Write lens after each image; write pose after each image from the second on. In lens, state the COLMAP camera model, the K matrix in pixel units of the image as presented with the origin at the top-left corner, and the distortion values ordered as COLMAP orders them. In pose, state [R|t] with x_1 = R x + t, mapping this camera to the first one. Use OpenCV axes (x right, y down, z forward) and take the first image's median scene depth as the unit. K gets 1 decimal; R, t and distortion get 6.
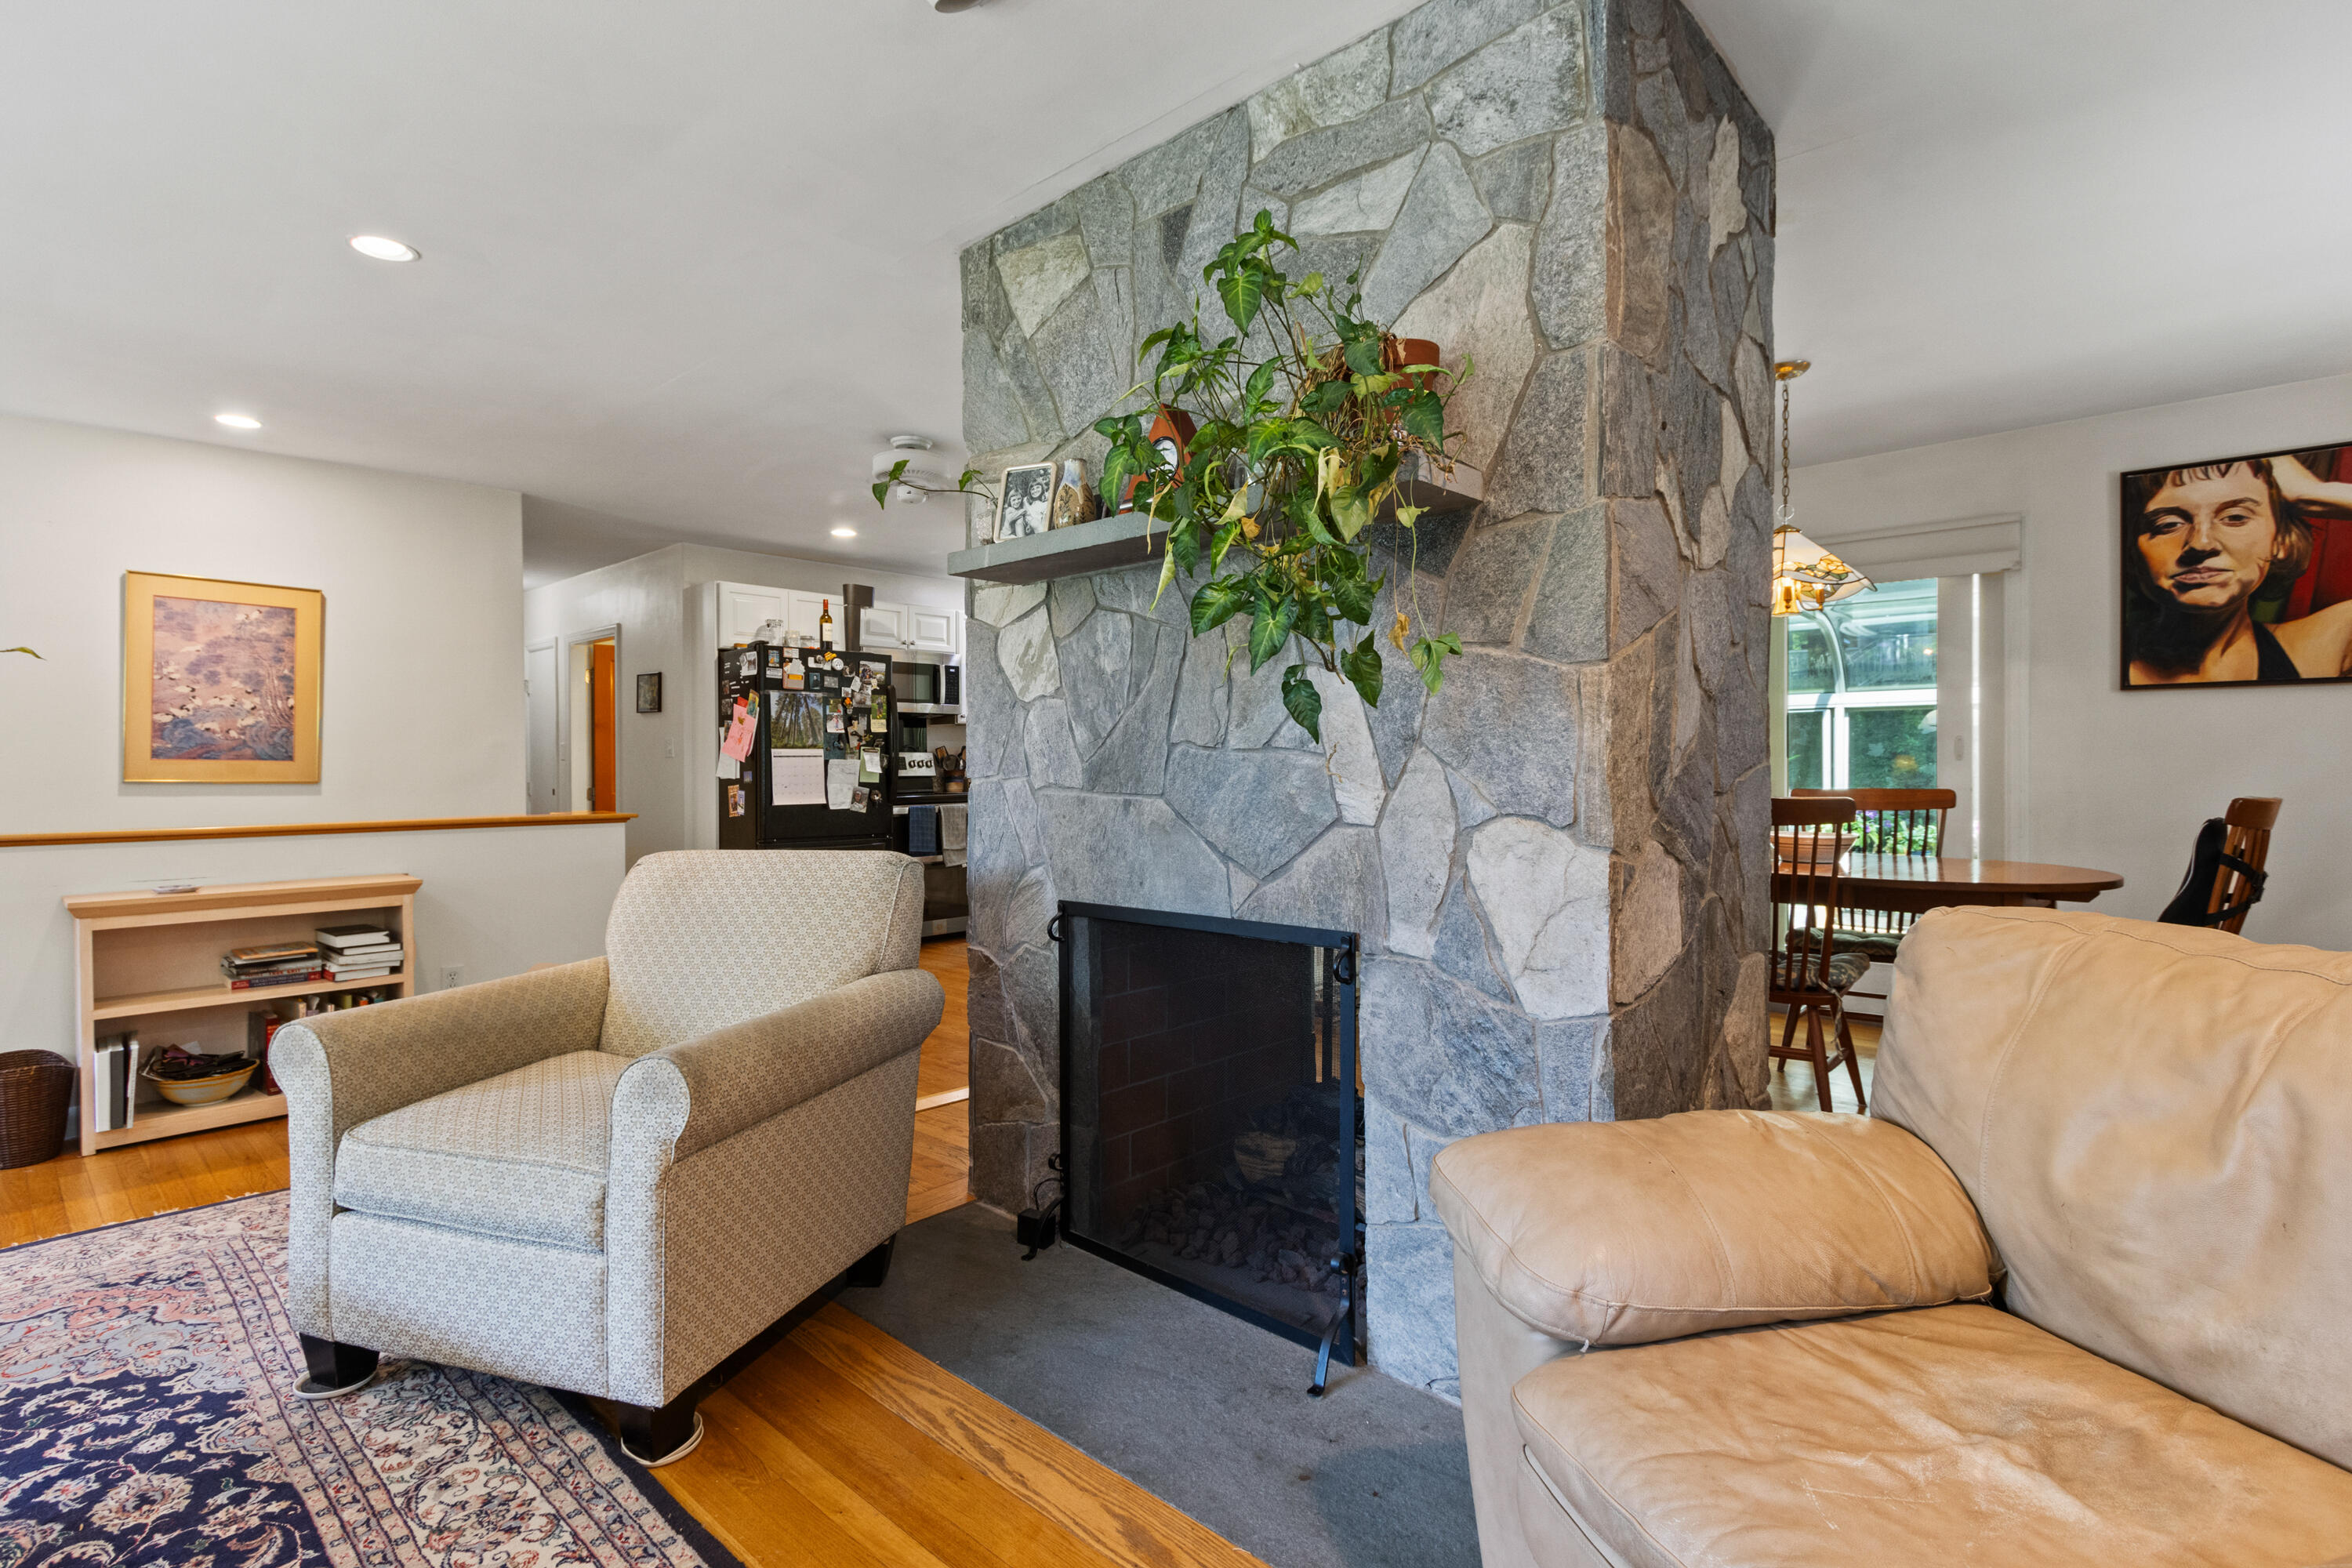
lens RADIAL K [[1120.7, 0, 1169.5], [0, 1120.7, 760.0], [0, 0, 1]] dist [0.004957, -0.000185]
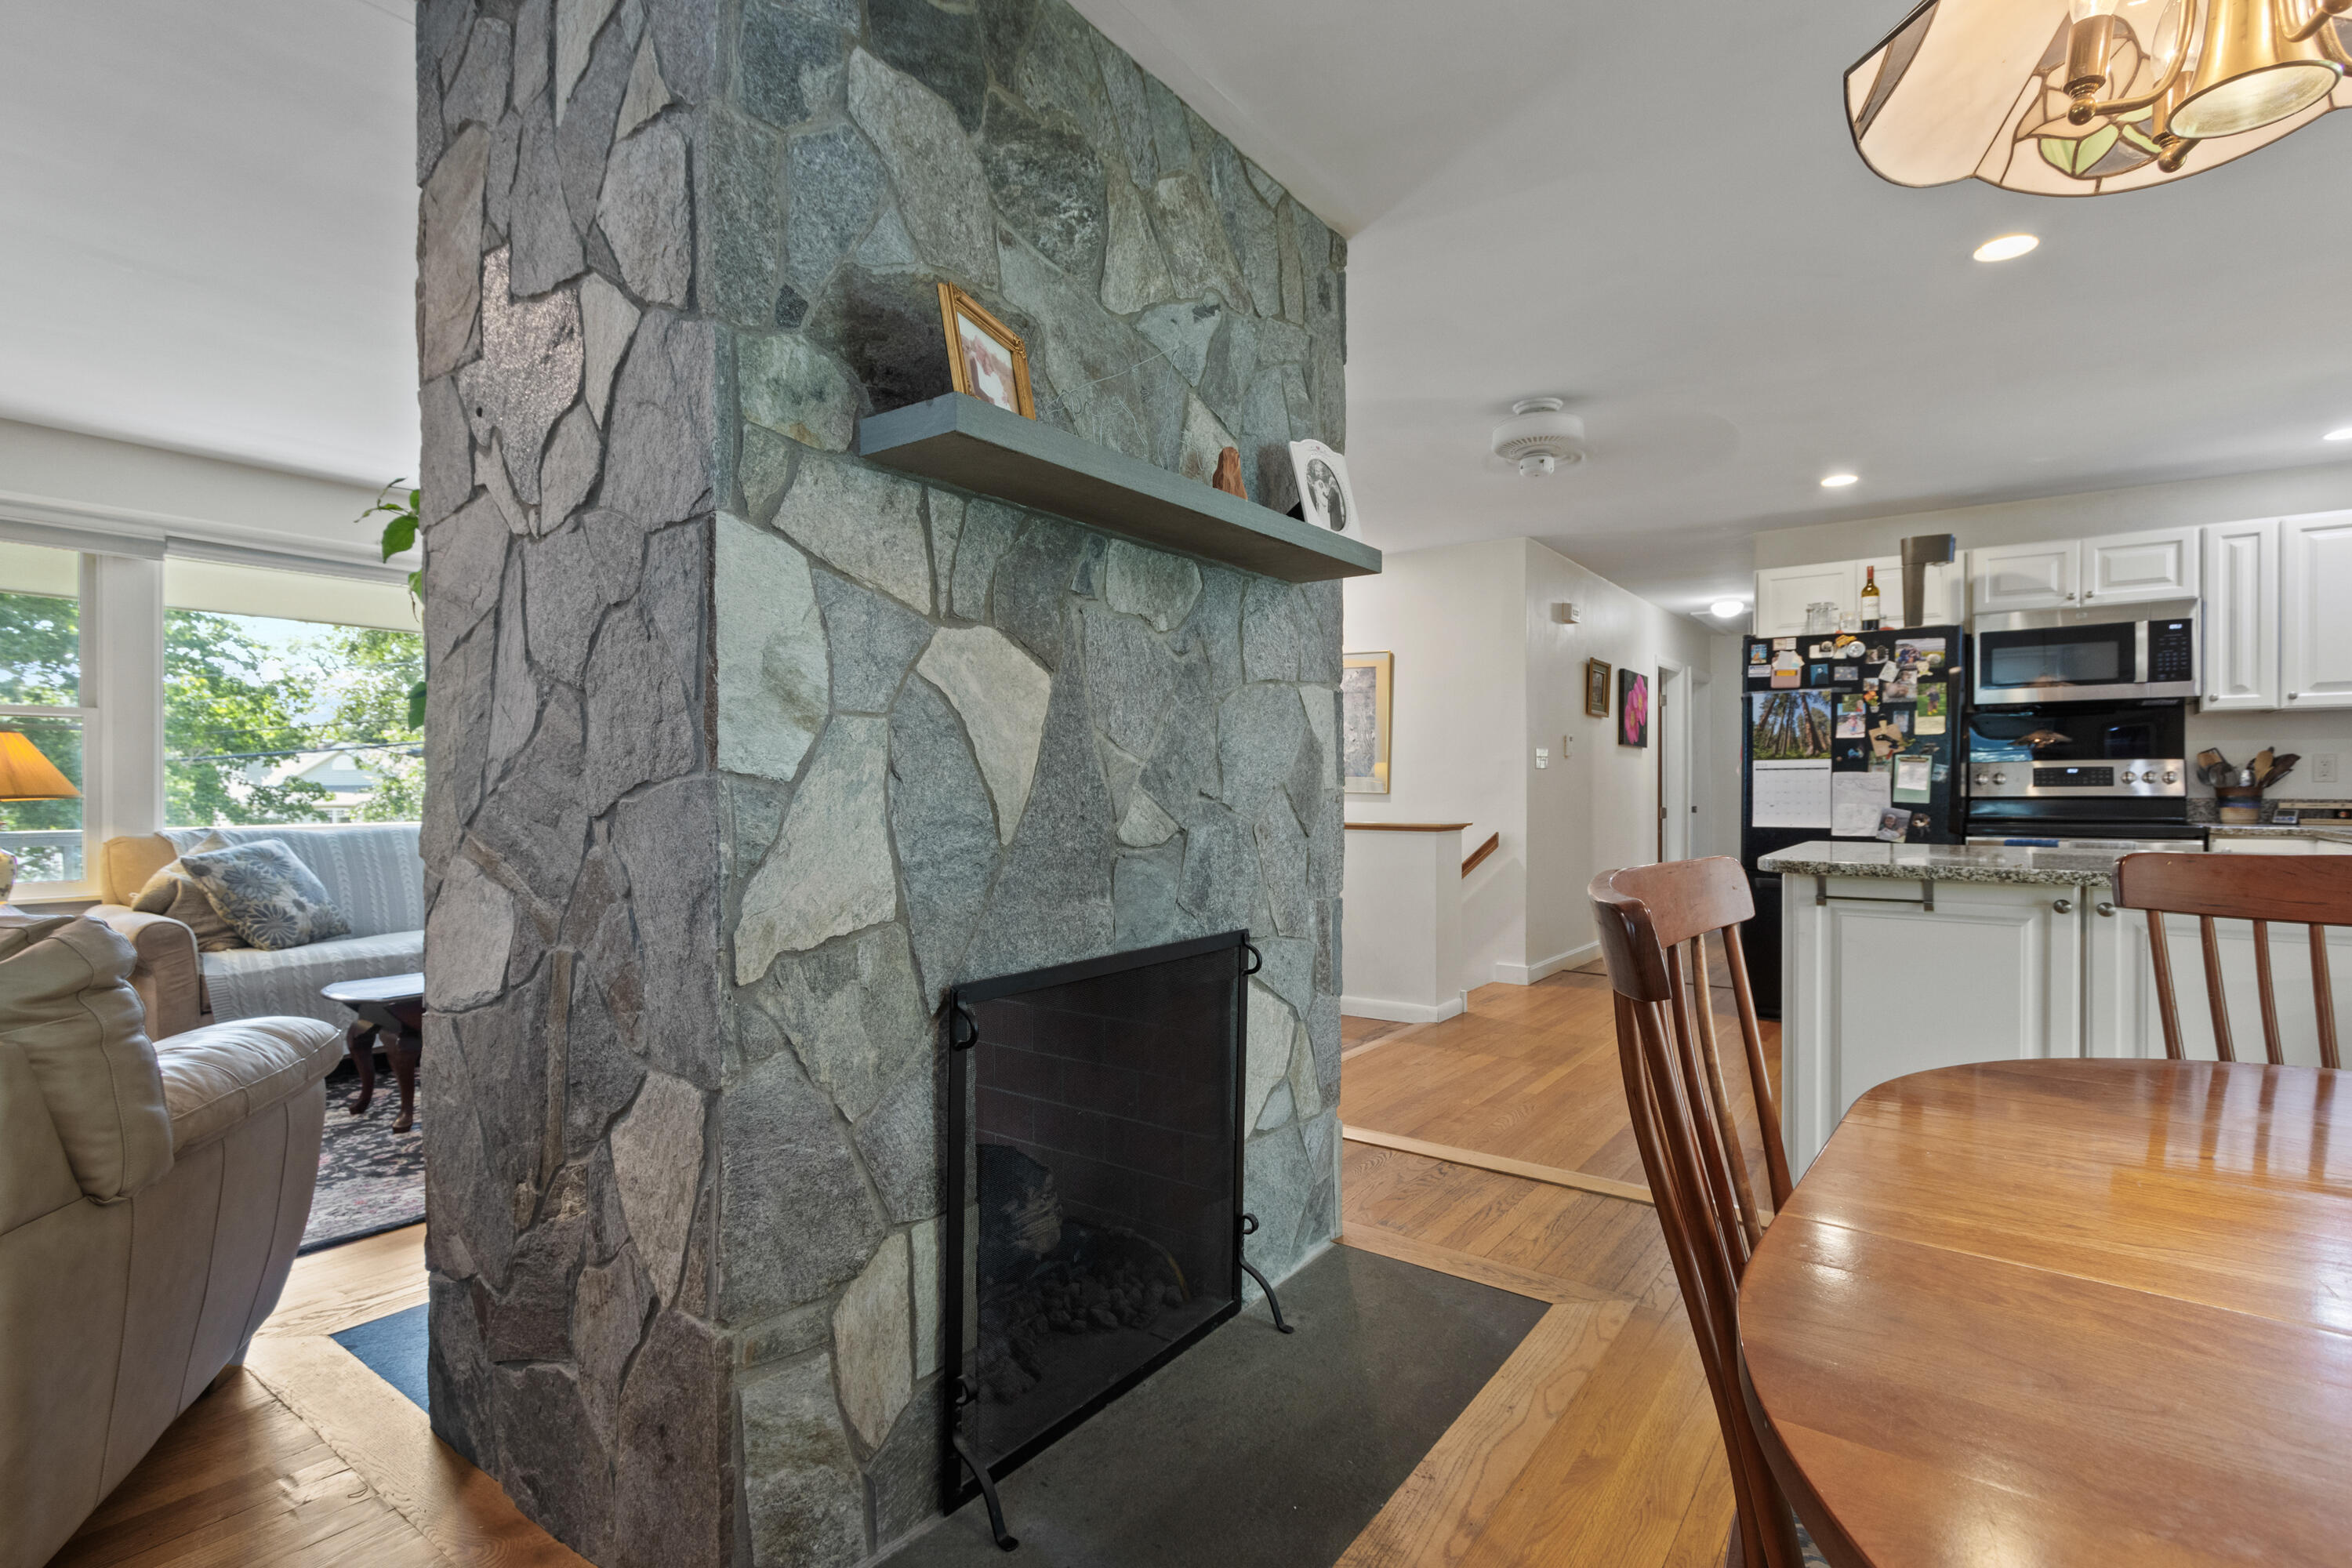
lens RADIAL K [[1131.0, 0, 1176.0], [0, 1131.0, 784.0], [0, 0, 1]] dist [0.003181, 0.000122]
pose [[0.113707, 0.002547, -0.993511, 1.273617], [0.004547, 0.999985, 0.003084, 0.009337], [0.993504, -0.004868, 0.113694, 1.317076]]
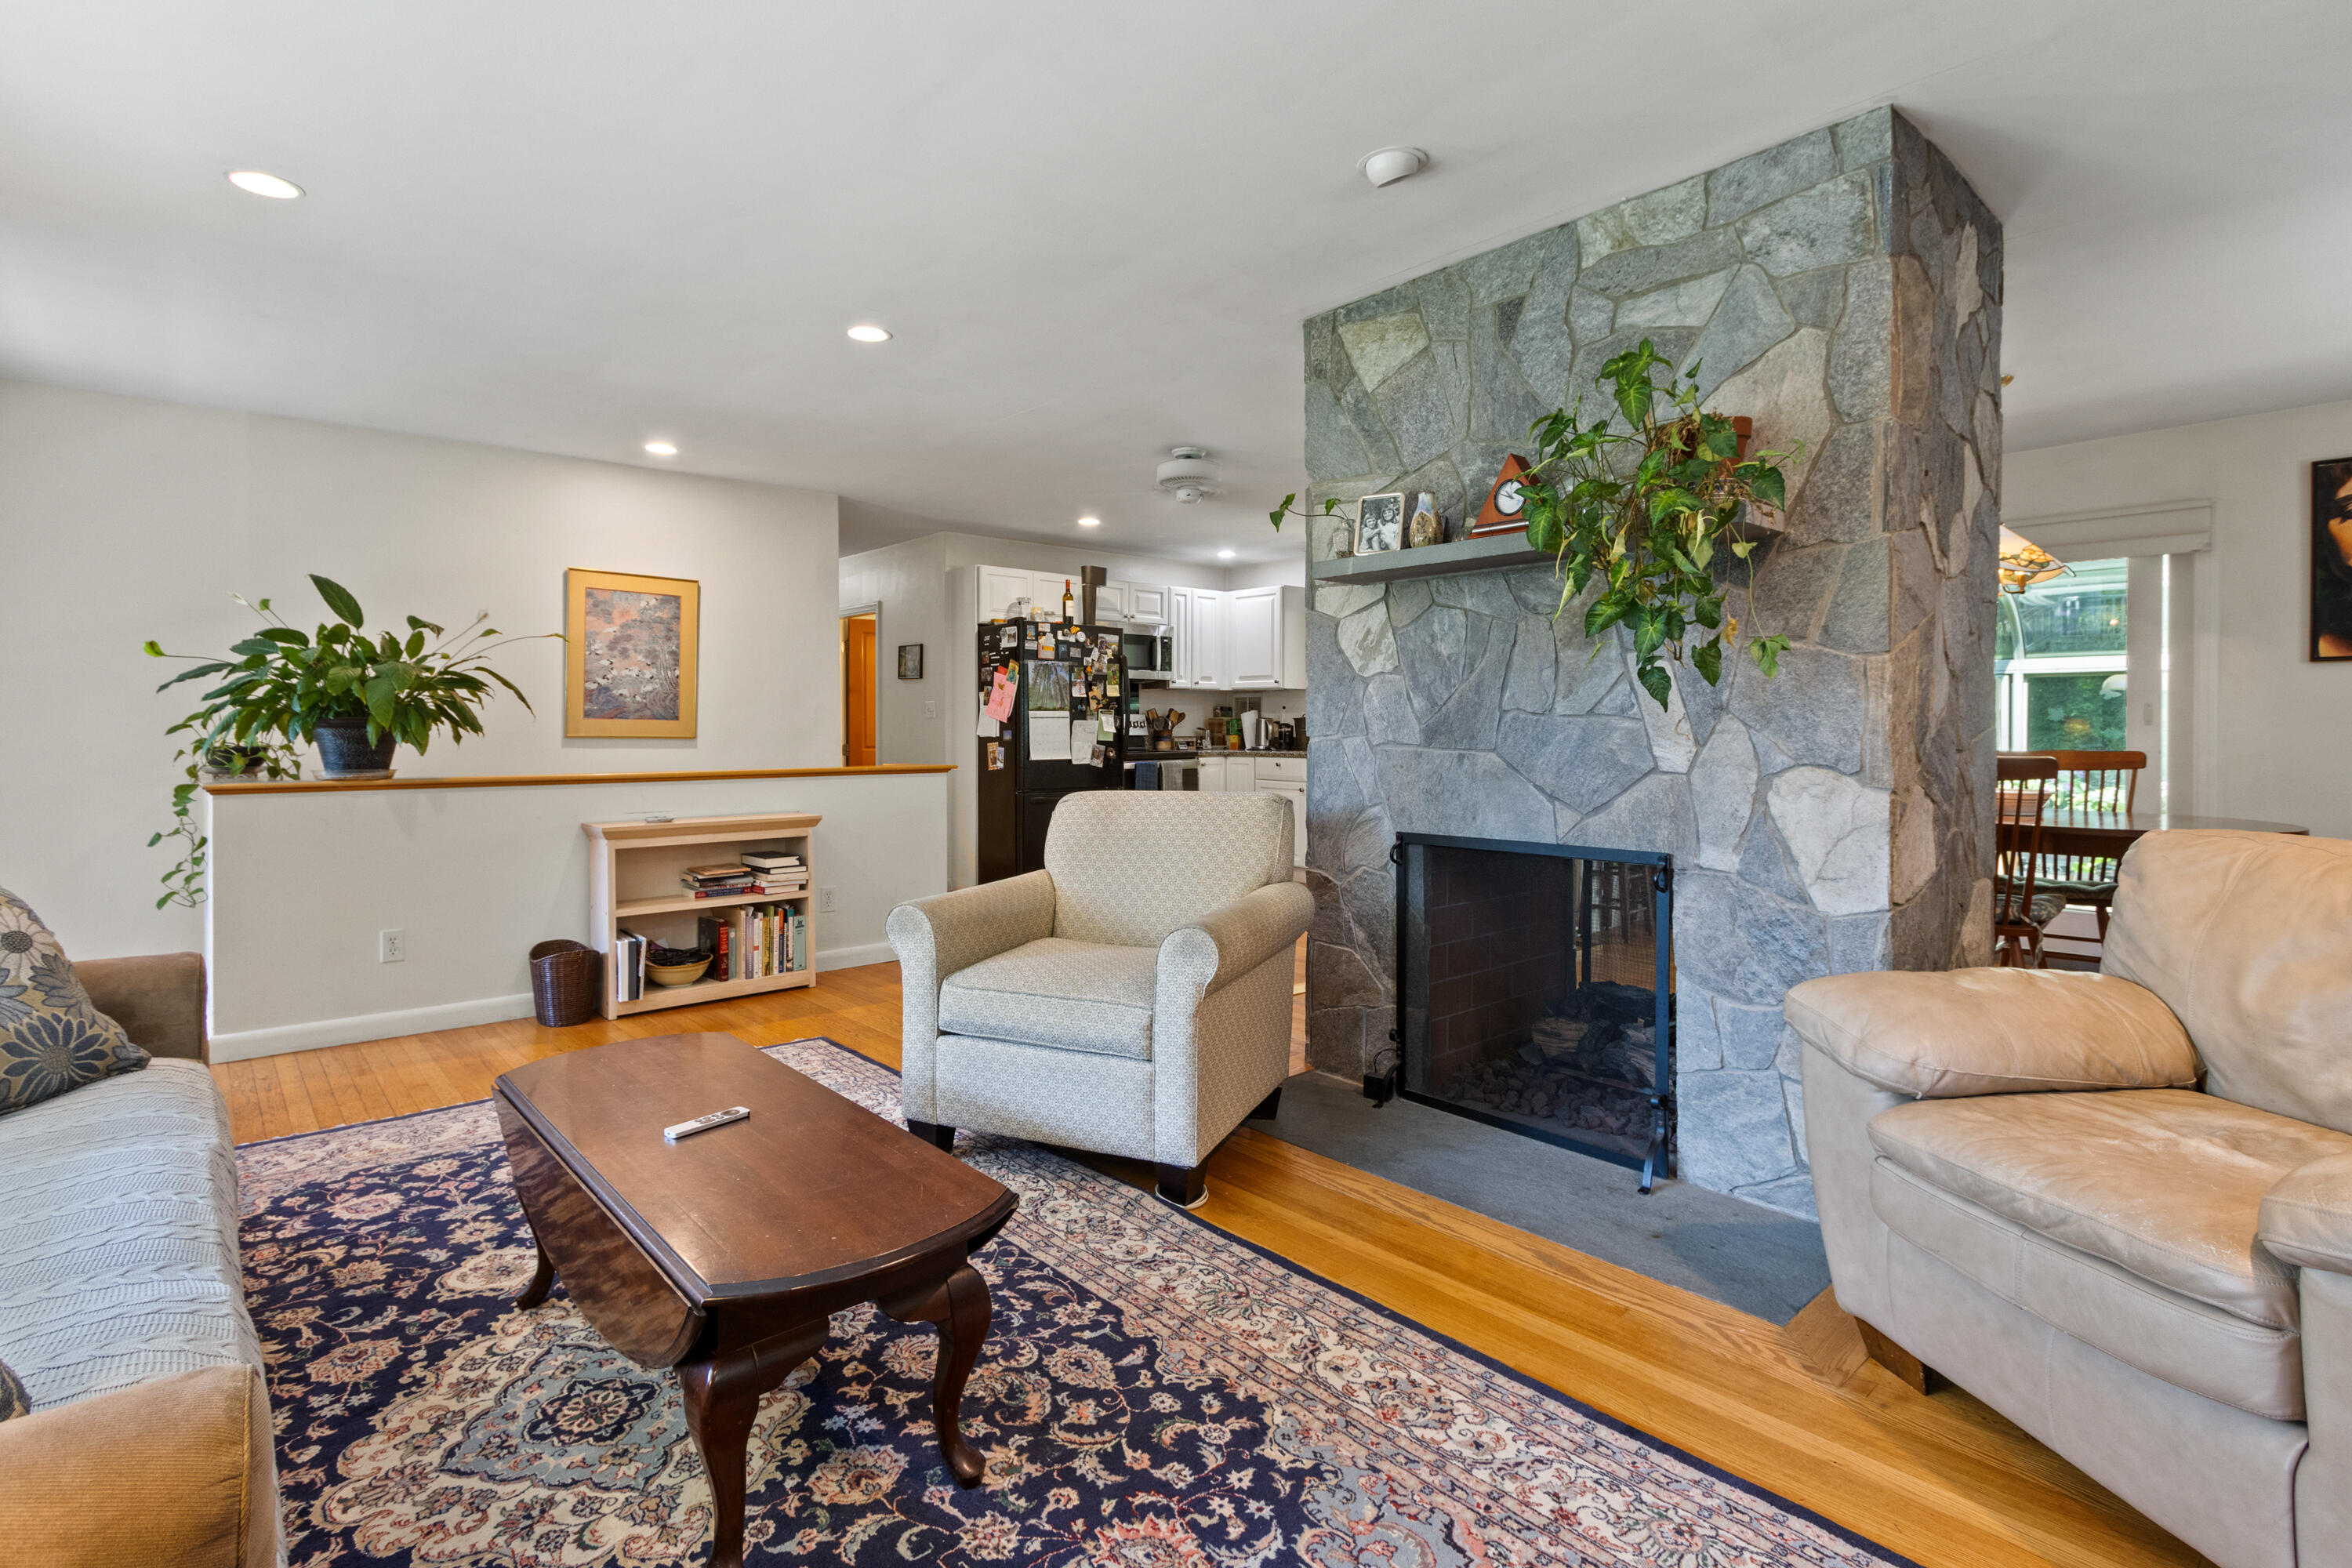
lens RADIAL K [[1108.3, 0, 1173.5], [0, 1108.3, 725.3], [0, 0, 1]] dist [0.002001, -0.000689]
pose [[0.994979, 0.003971, -0.100006, -0.264247], [-0.003584, 0.999985, 0.004048, -0.001225], [0.100021, -0.003669, 0.994979, -0.334363]]
